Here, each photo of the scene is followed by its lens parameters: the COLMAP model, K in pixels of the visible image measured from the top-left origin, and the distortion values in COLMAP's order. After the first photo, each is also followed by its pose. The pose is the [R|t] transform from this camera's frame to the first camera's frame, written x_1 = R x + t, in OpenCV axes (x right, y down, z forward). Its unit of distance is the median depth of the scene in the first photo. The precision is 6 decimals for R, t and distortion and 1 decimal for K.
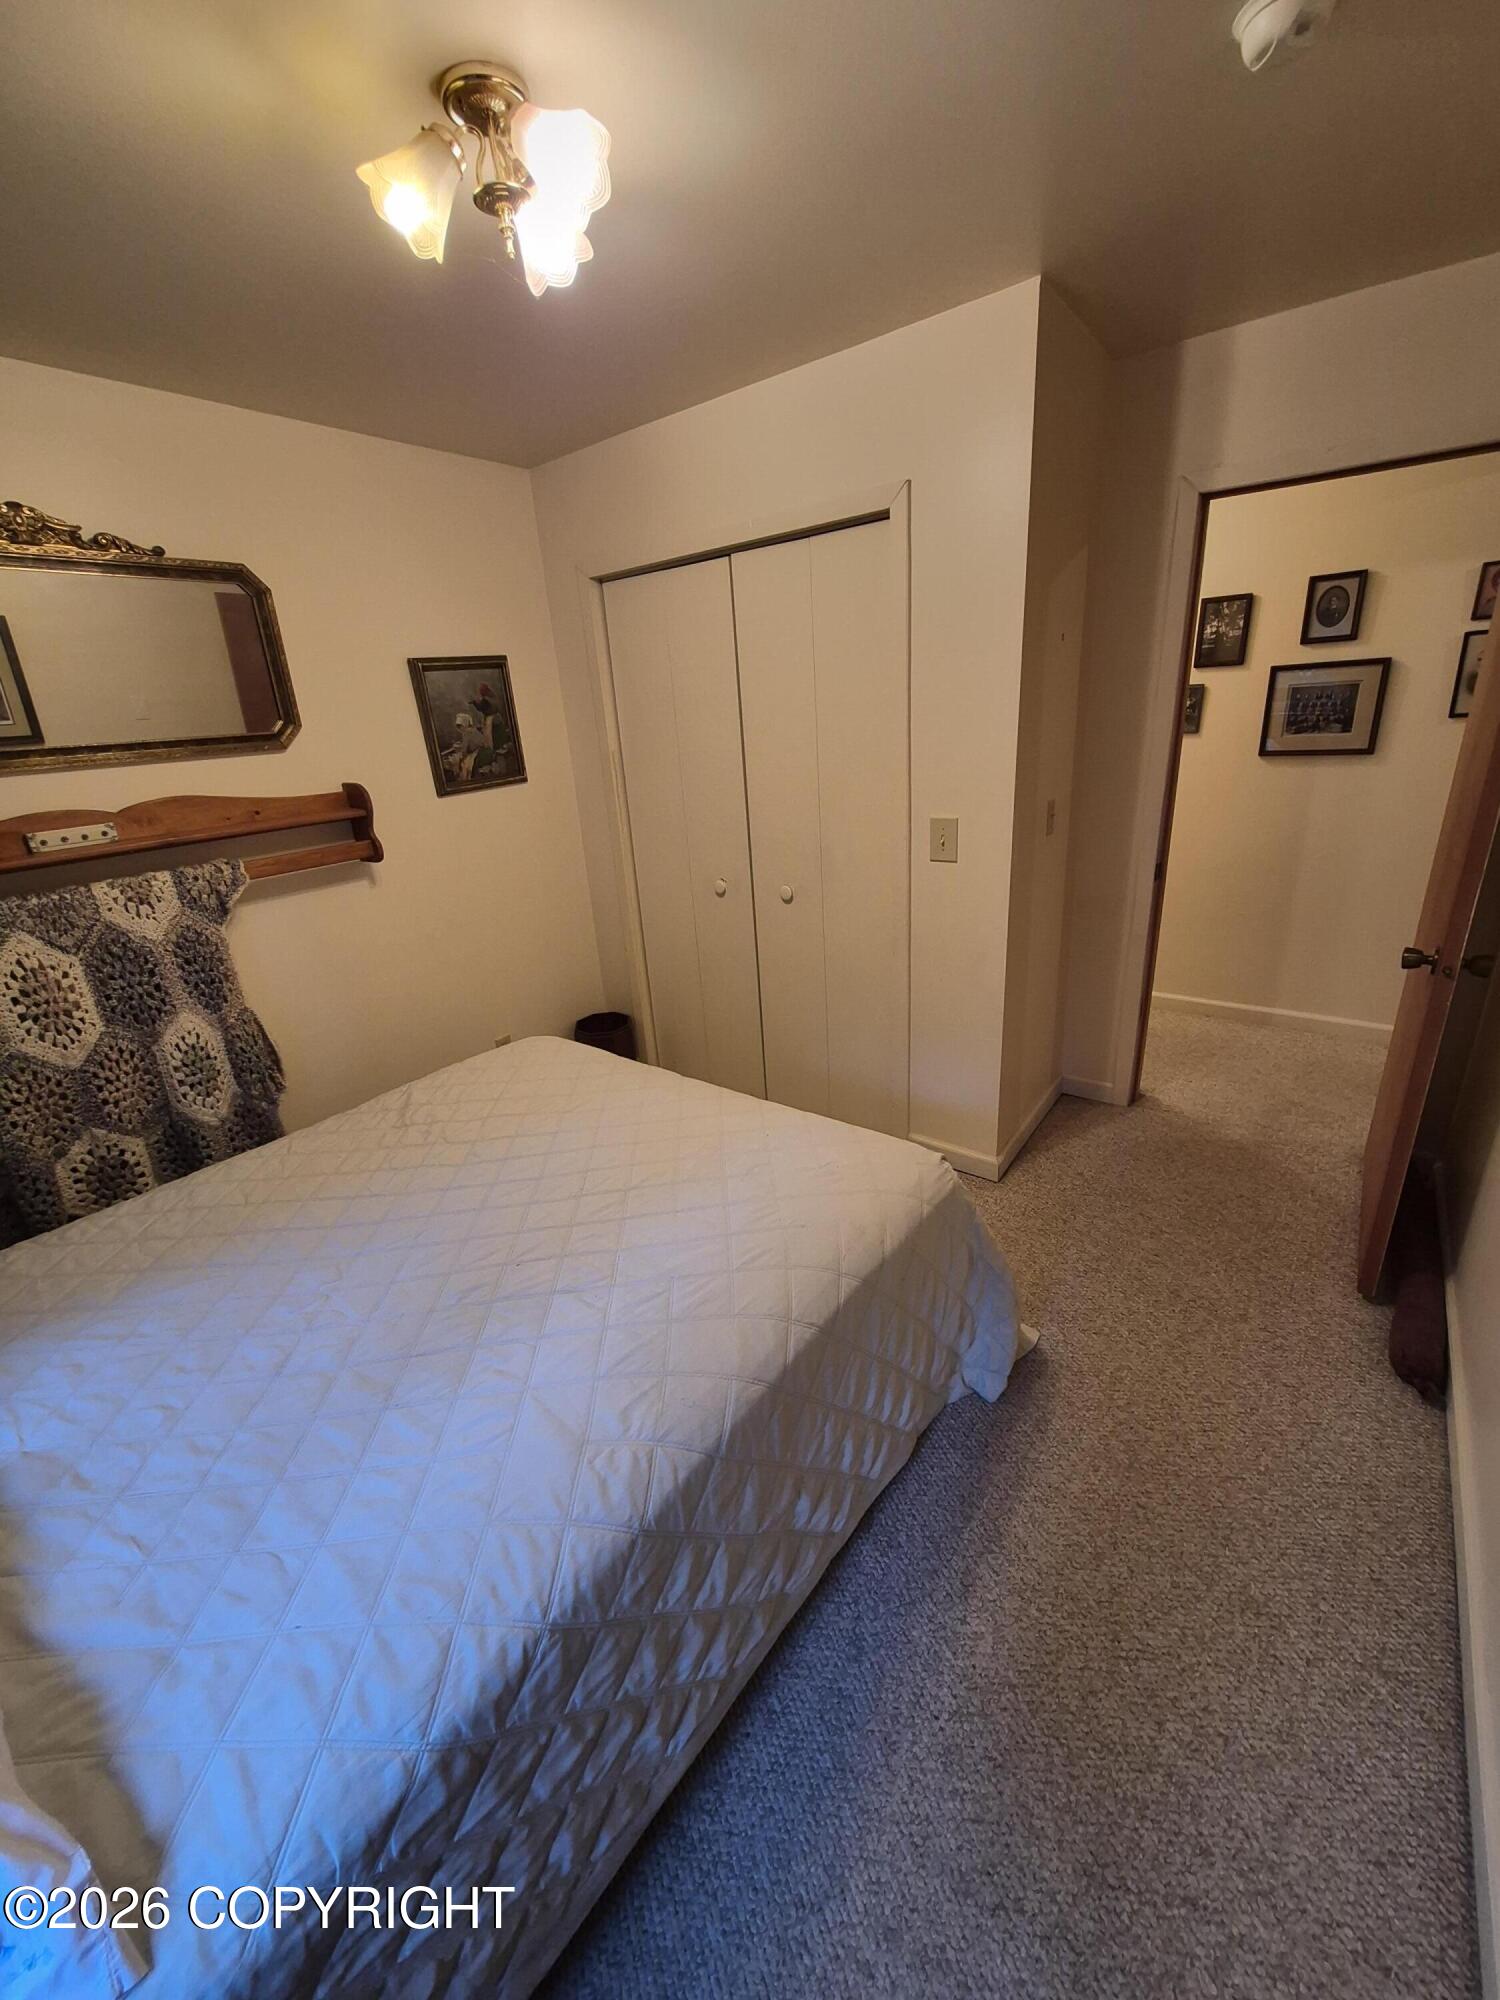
lens RADIAL K [[792.3, 0, 755.0], [0, 792.3, 995.4], [0, 0, 1]] dist [-0.003515, -0.000236]
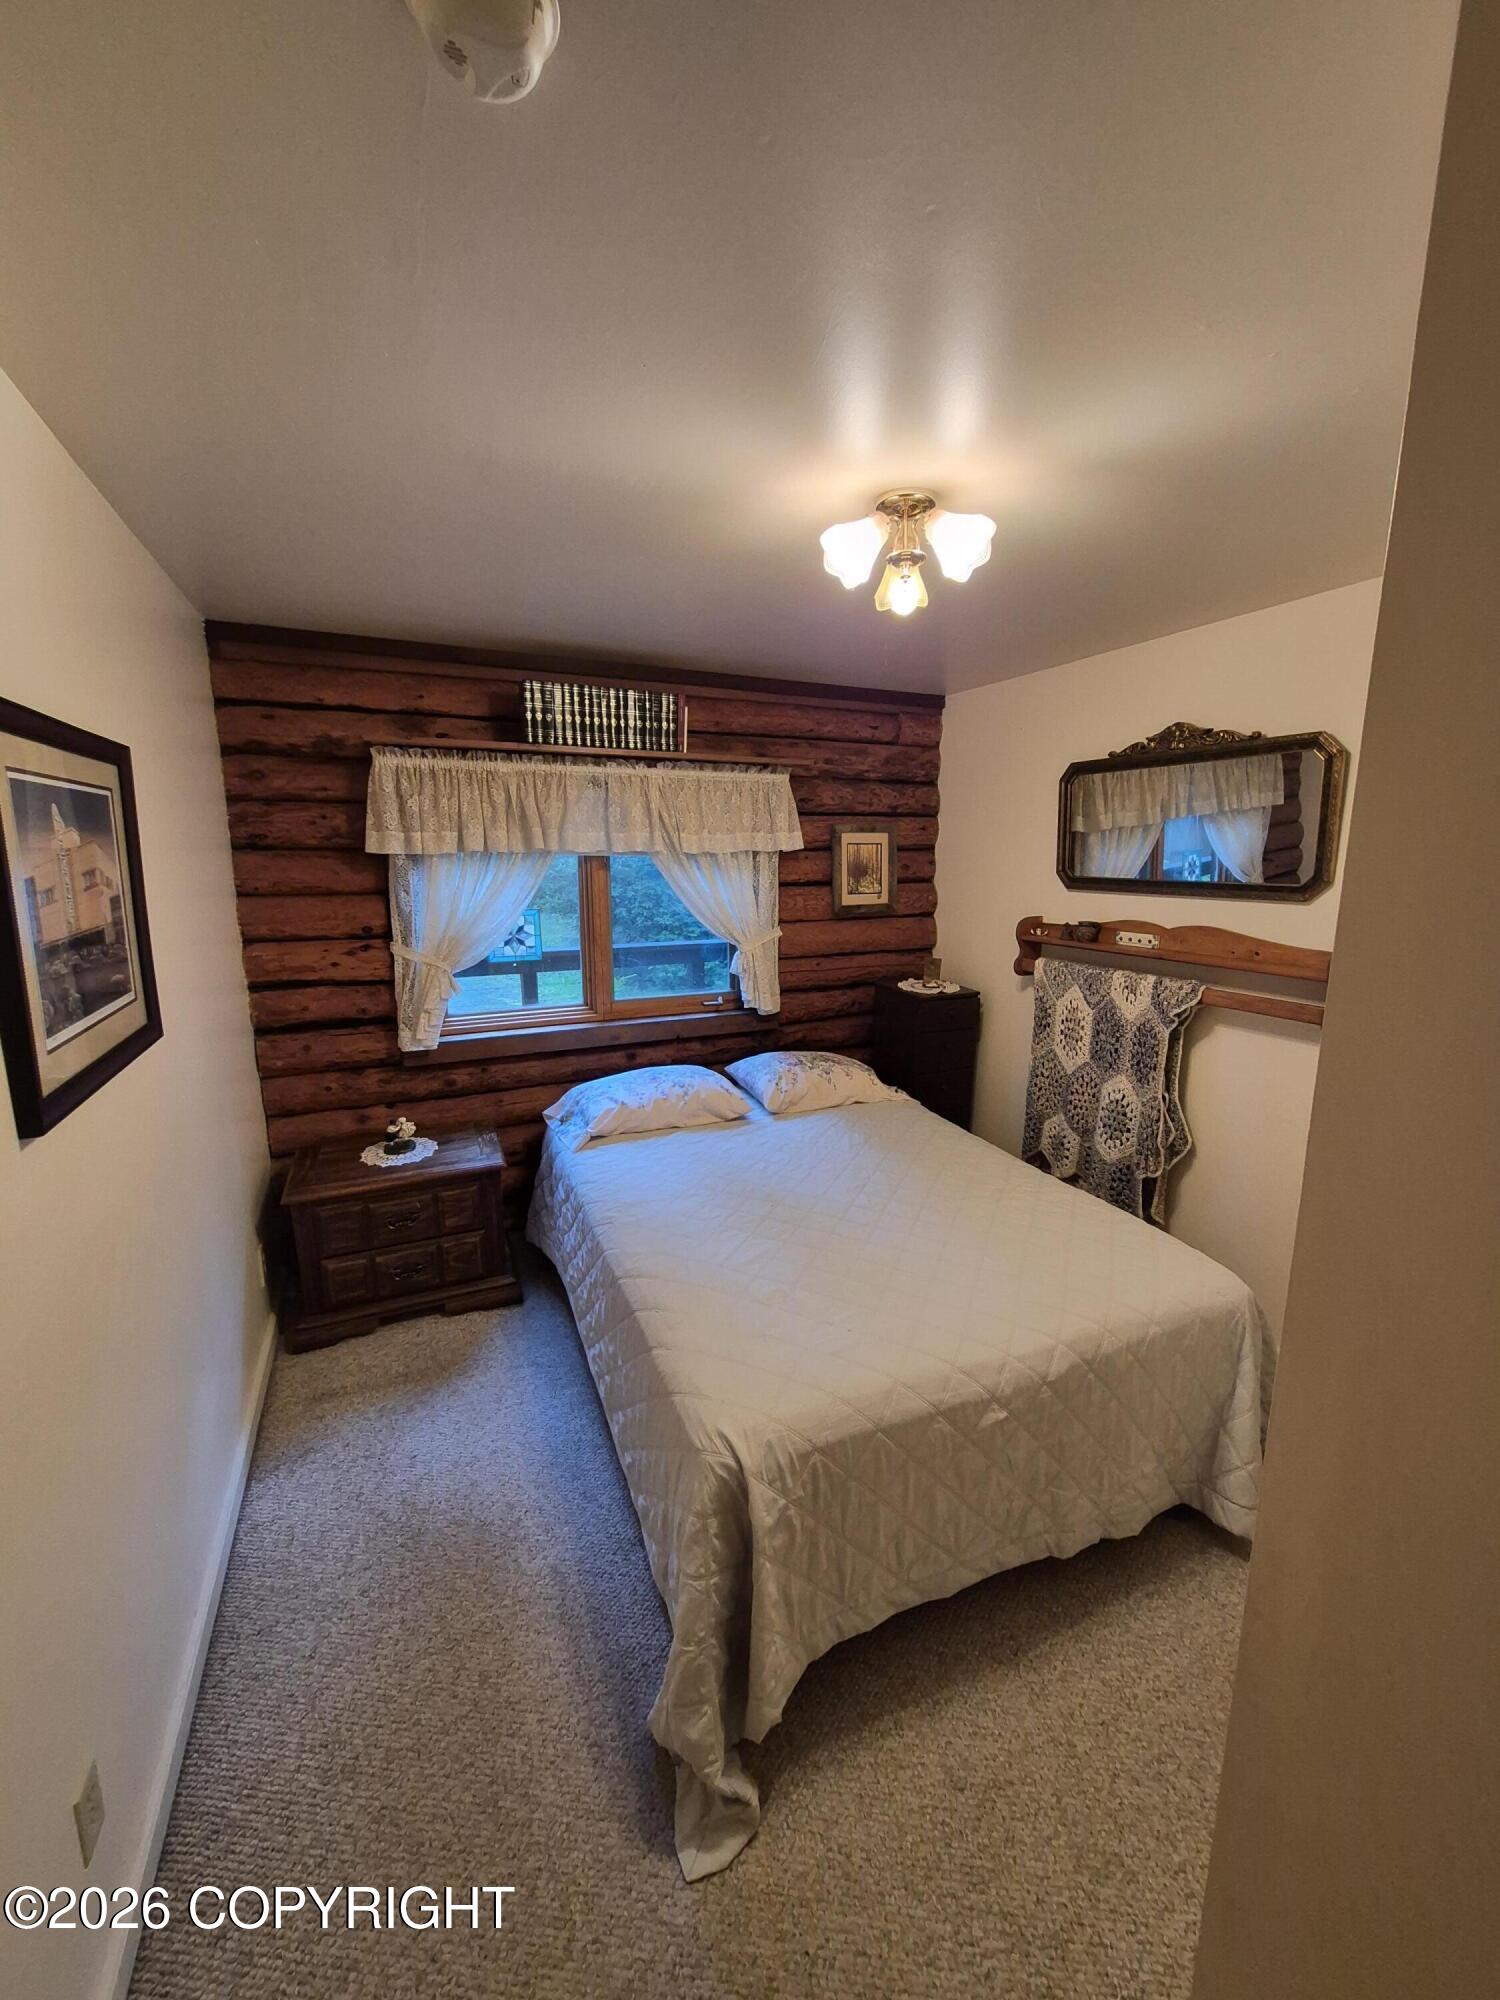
lens RADIAL K [[792.3, 0, 755.9], [0, 792.3, 997.5], [0, 0, 1]] dist [-0.003515, -0.000236]
pose [[-0.493711, 0.207562, -0.844493, 0.728810], [-0.278167, 0.882386, 0.379498, -0.458082], [0.823938, 0.422272, -0.377906, 1.003027]]
